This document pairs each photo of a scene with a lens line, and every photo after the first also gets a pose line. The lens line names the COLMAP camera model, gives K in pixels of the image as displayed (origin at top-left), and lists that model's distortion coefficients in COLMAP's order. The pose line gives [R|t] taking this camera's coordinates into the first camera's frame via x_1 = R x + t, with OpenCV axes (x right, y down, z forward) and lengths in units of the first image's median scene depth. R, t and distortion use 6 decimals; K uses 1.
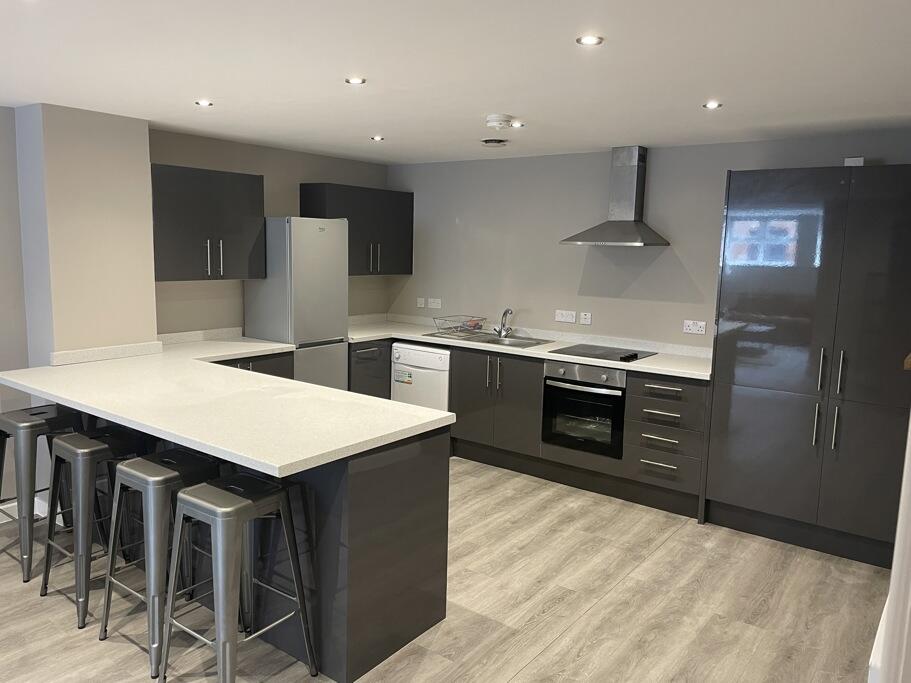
lens RADIAL K [[690.7, 0, 455.5], [0, 690.7, 341.5], [0, 0, 1]] dist [0.067063, -0.003190]
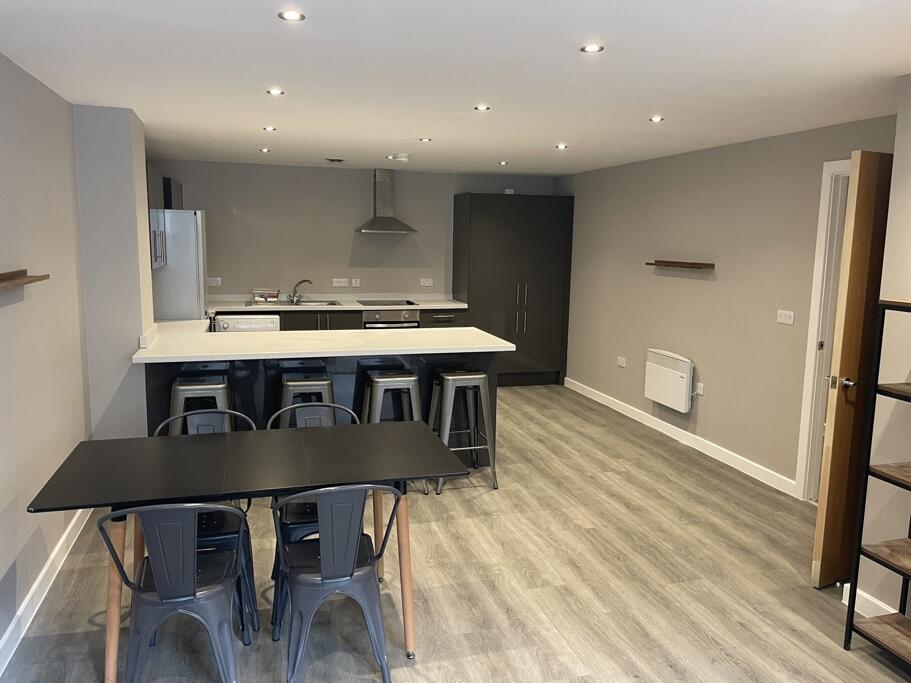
lens RADIAL K [[690.7, 0, 455.5], [0, 690.7, 341.5], [0, 0, 1]] dist [0.067063, -0.003190]
pose [[0.597178, -0.133637, 0.790898, -0.927748], [0.110326, 0.990337, 0.084033, -0.011111], [-0.794485, 0.037074, 0.606151, -0.047891]]
